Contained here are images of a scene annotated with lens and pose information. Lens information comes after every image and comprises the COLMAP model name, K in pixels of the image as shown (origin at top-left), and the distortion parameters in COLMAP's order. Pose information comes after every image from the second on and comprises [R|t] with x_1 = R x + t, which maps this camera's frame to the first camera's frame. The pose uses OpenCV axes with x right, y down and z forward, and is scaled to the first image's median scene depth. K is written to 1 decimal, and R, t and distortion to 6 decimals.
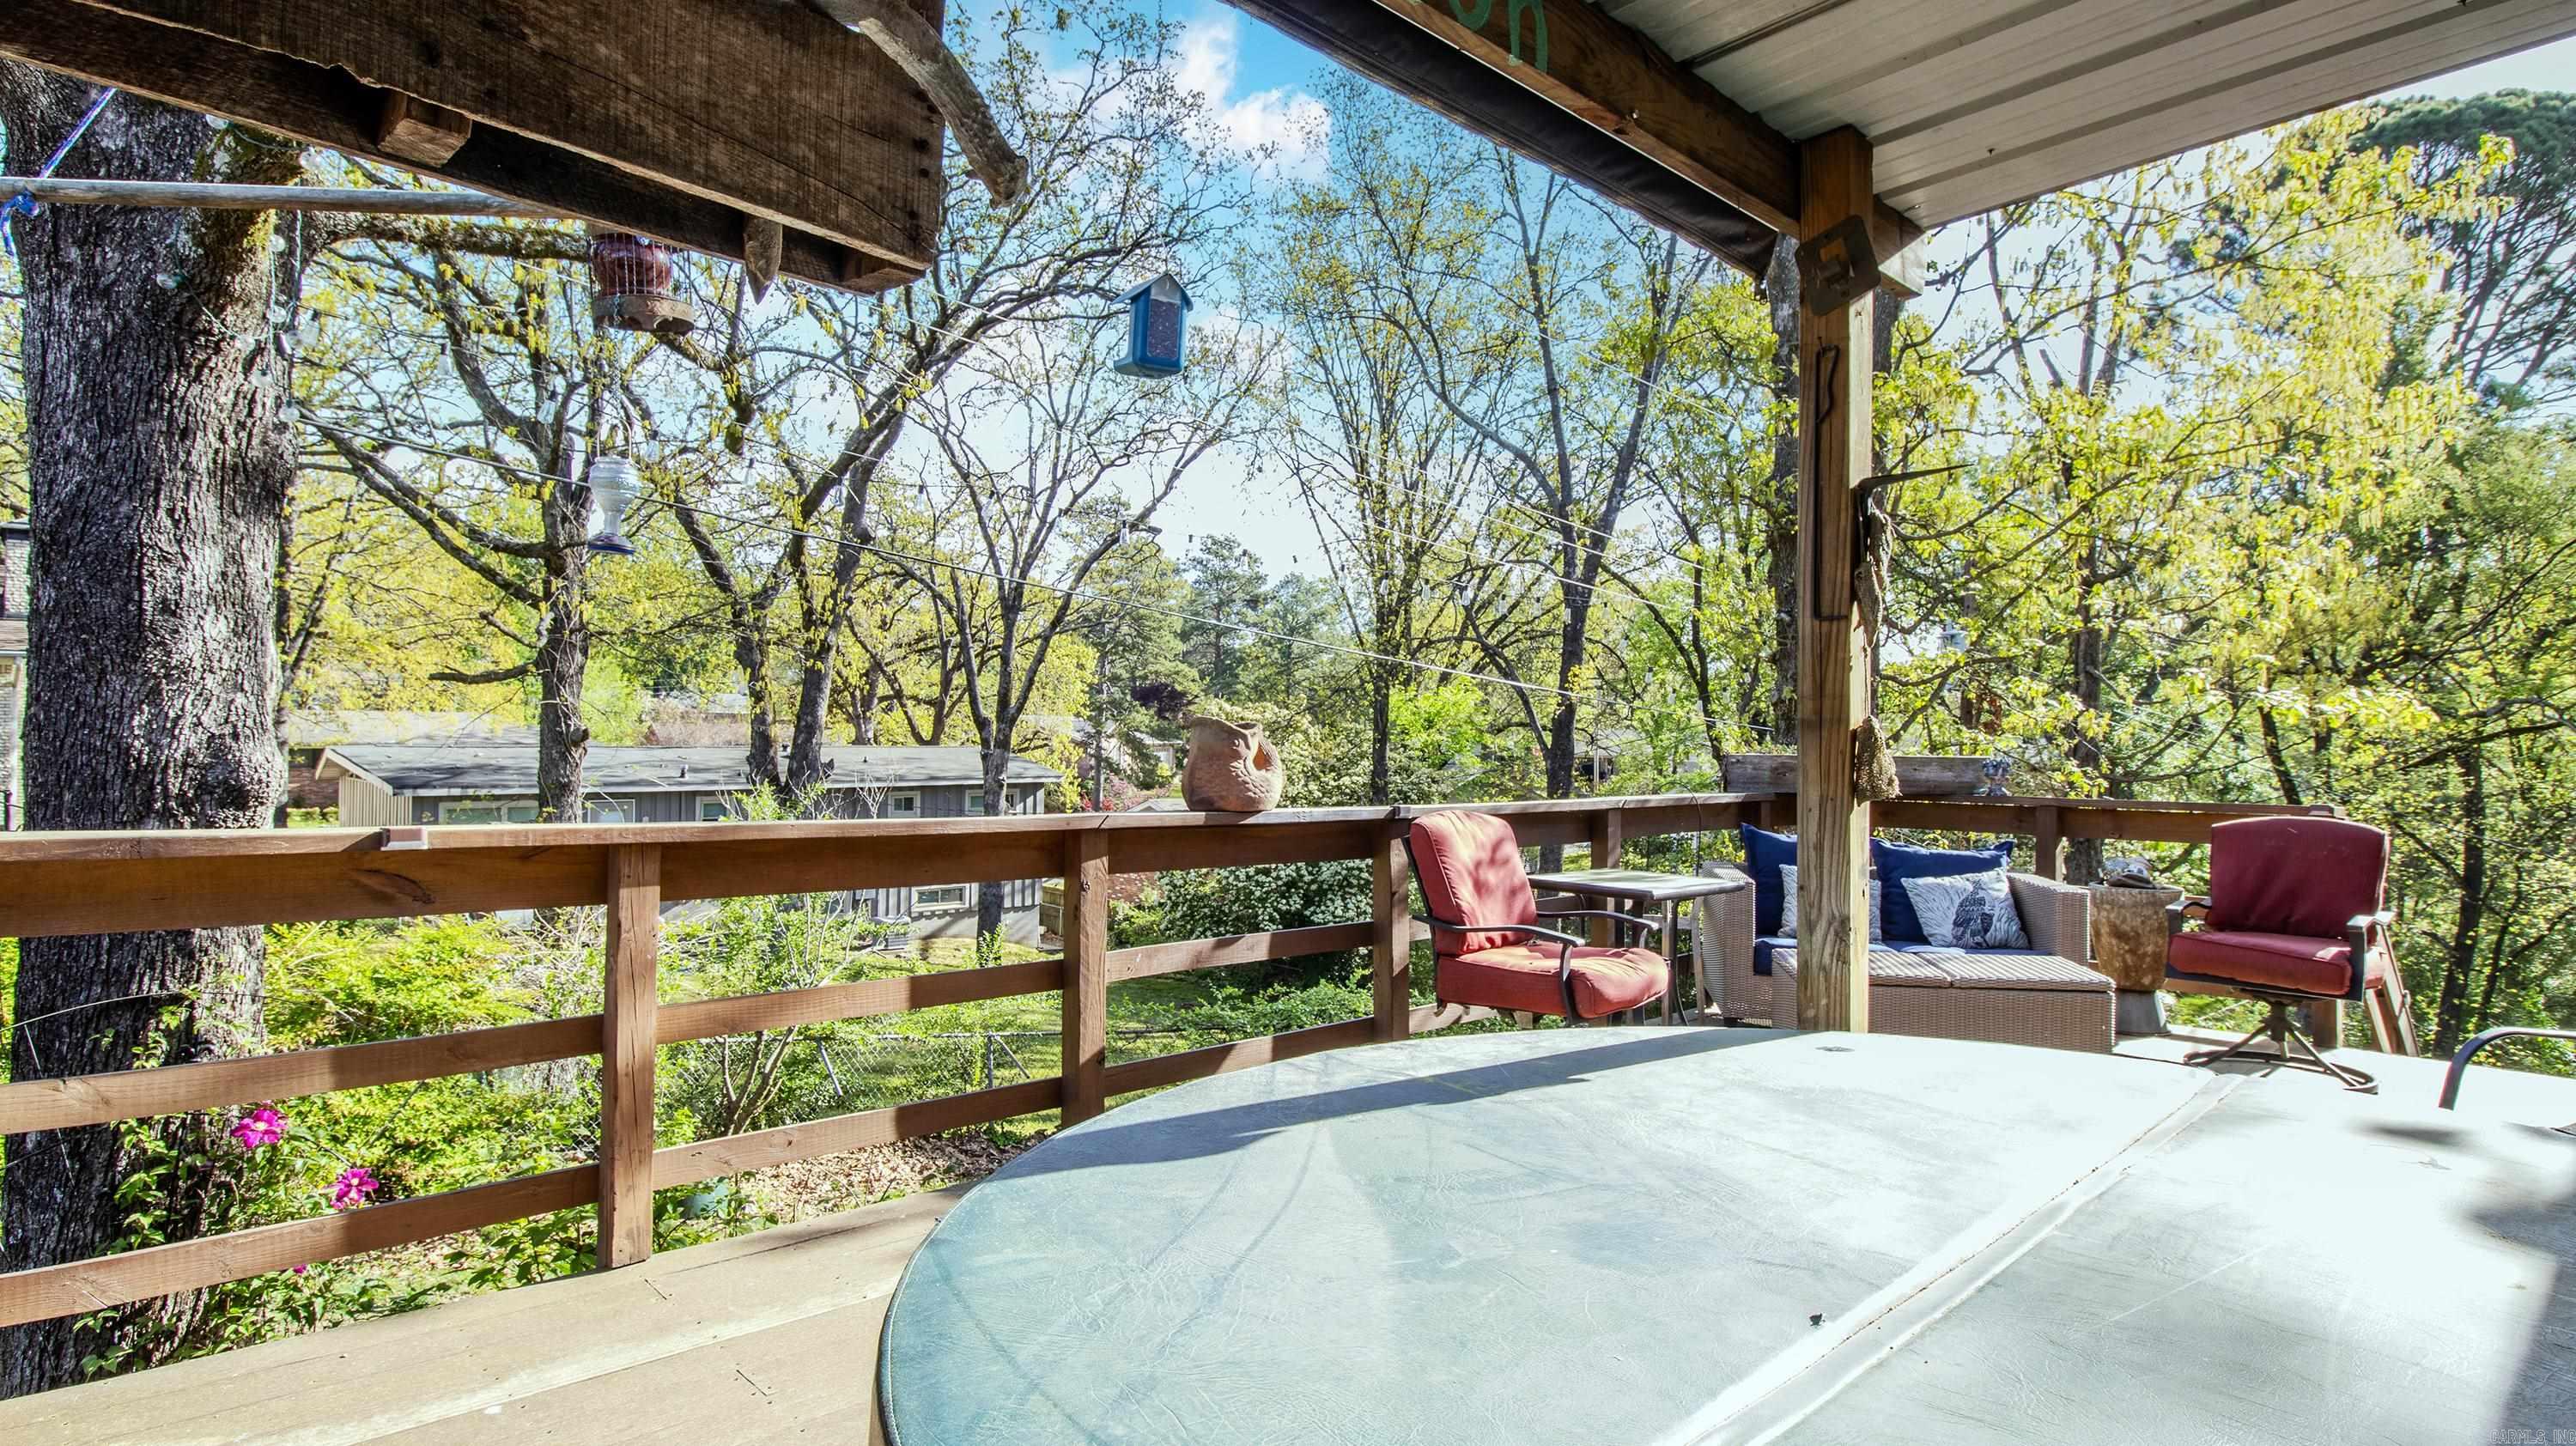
lens RADIAL K [[1431.8, 0, 1277.9], [0, 1431.8, 724.7], [0, 0, 1]] dist [0.003784, -0.008369]
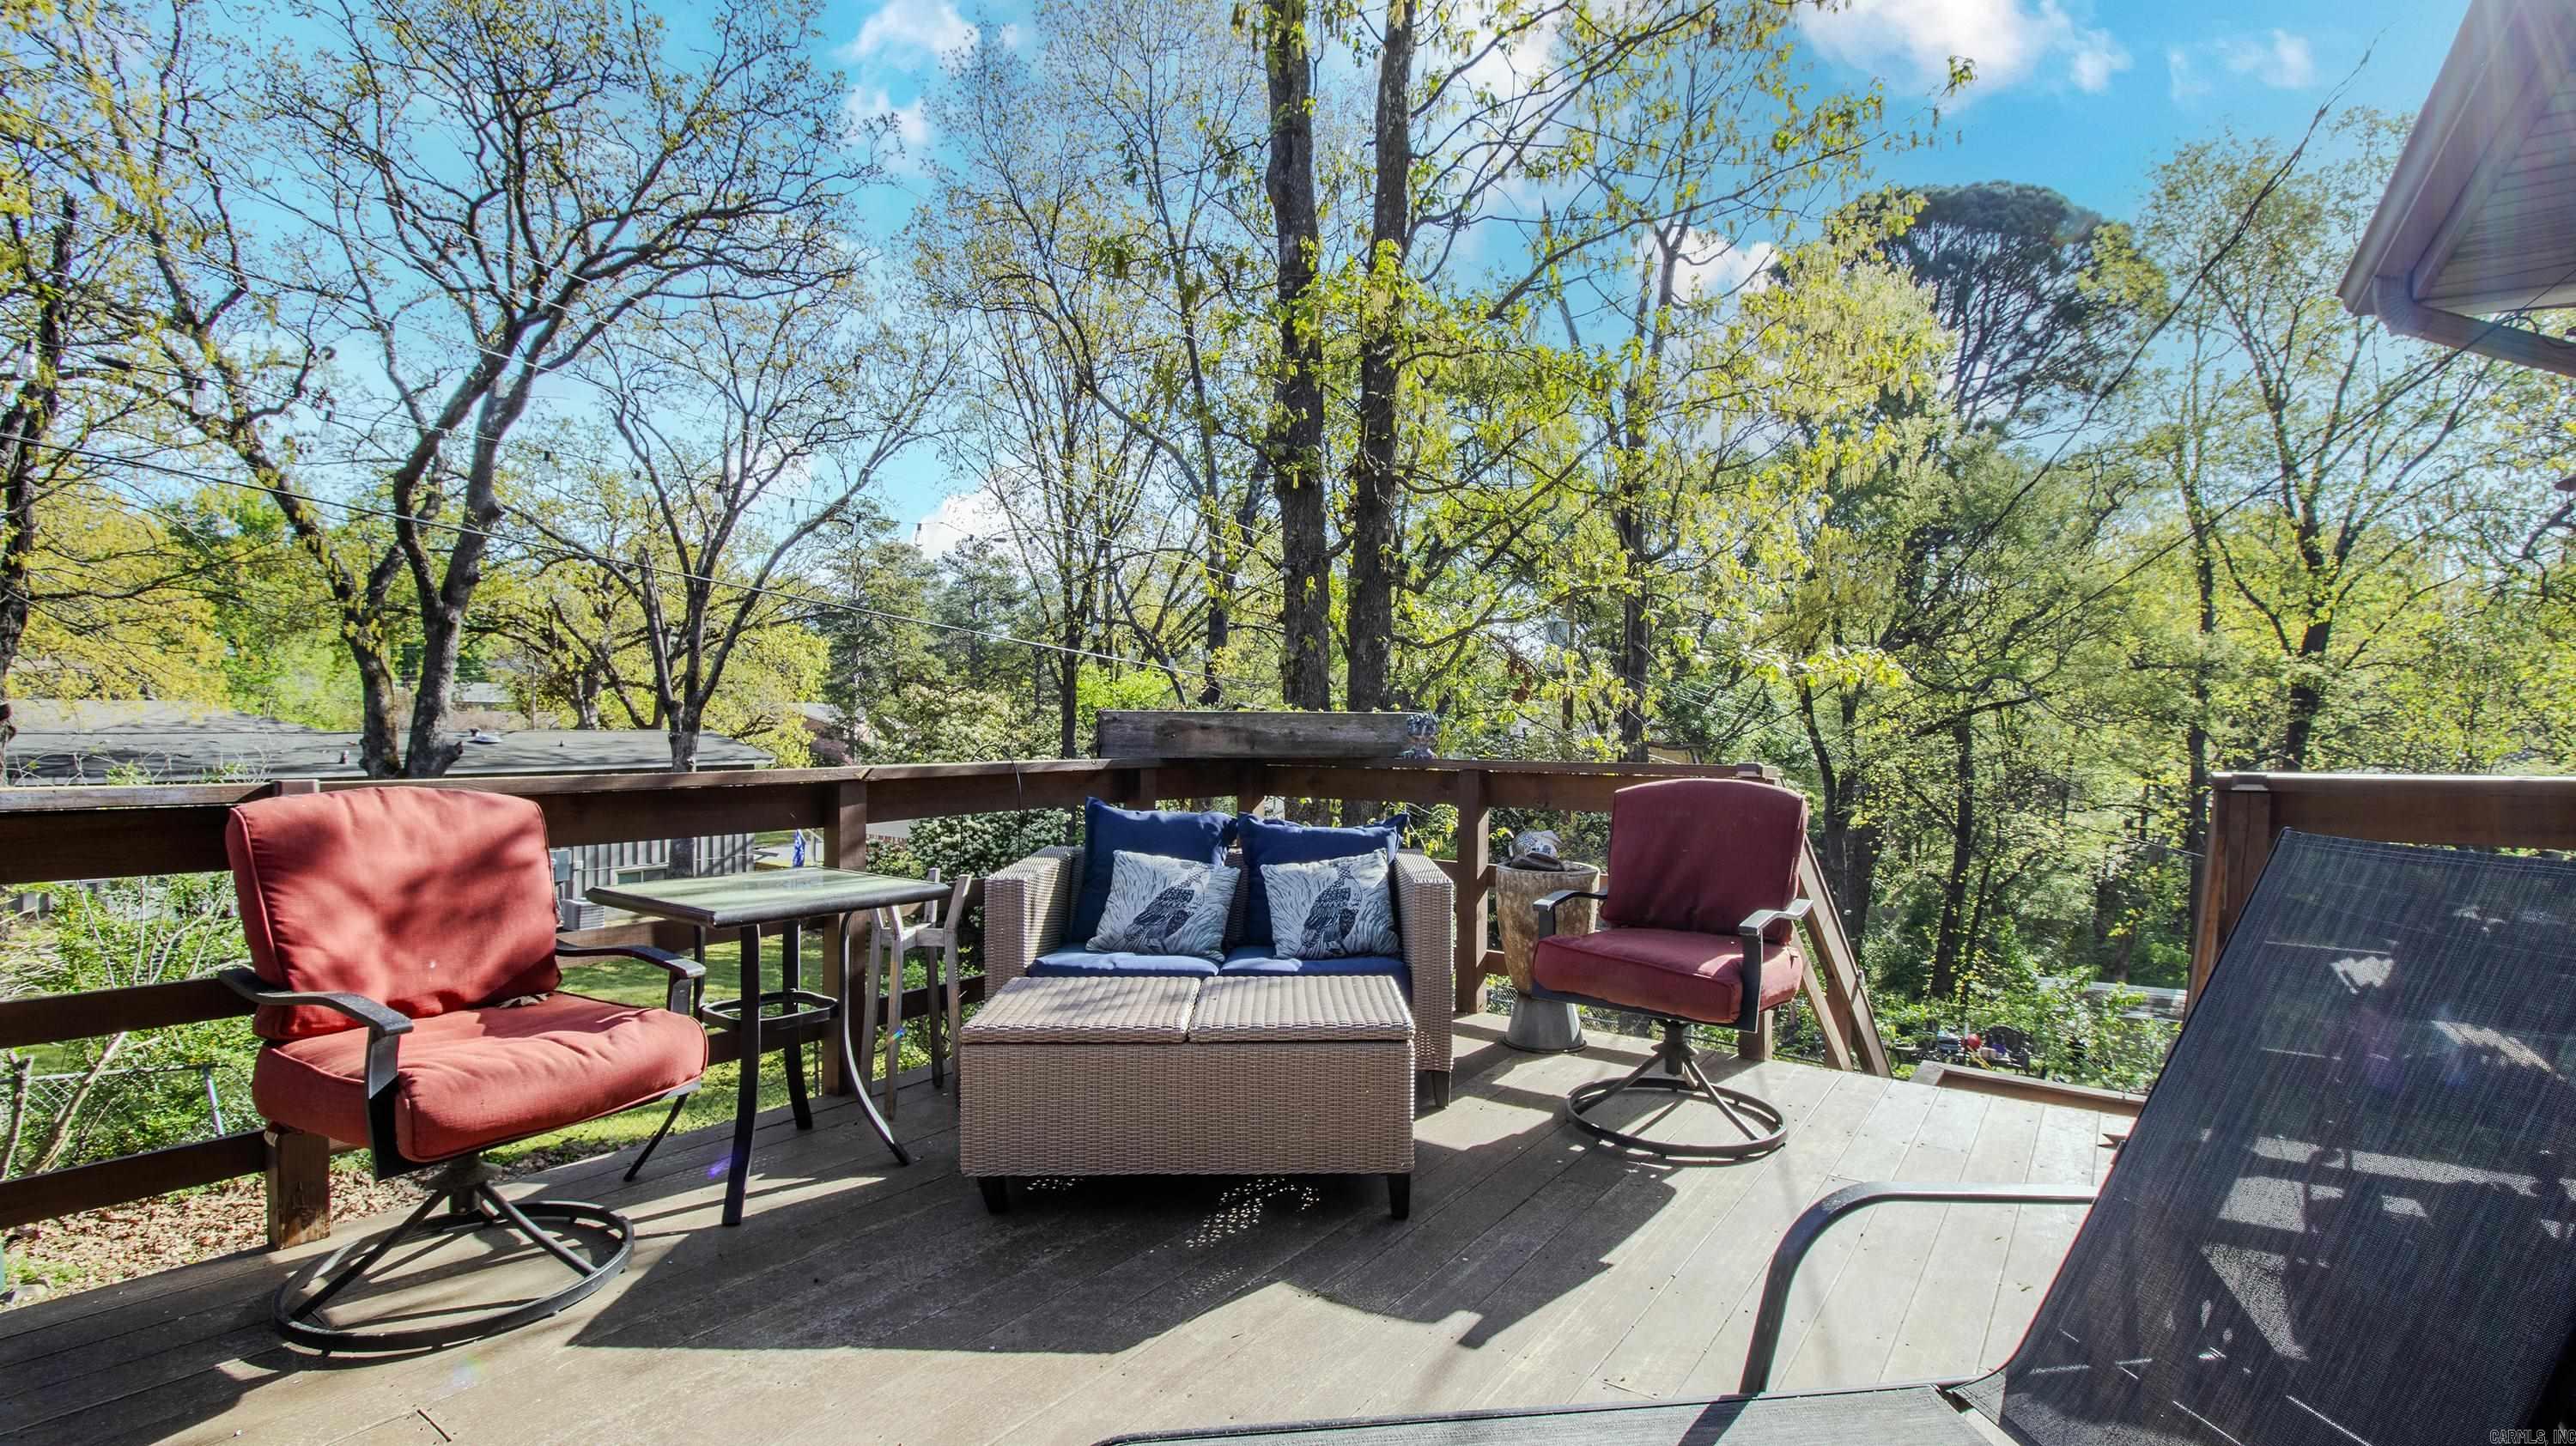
lens RADIAL K [[1198.3, 0, 1294.1], [0, 1198.3, 735.0], [0, 0, 1]] dist [-0.010642, -0.000713]
pose [[0.984468, -0.008023, 0.175379, 0.097762], [0.004883, 0.999820, 0.018329, 0.007146], [-0.175494, -0.017188, 0.984330, 0.103282]]
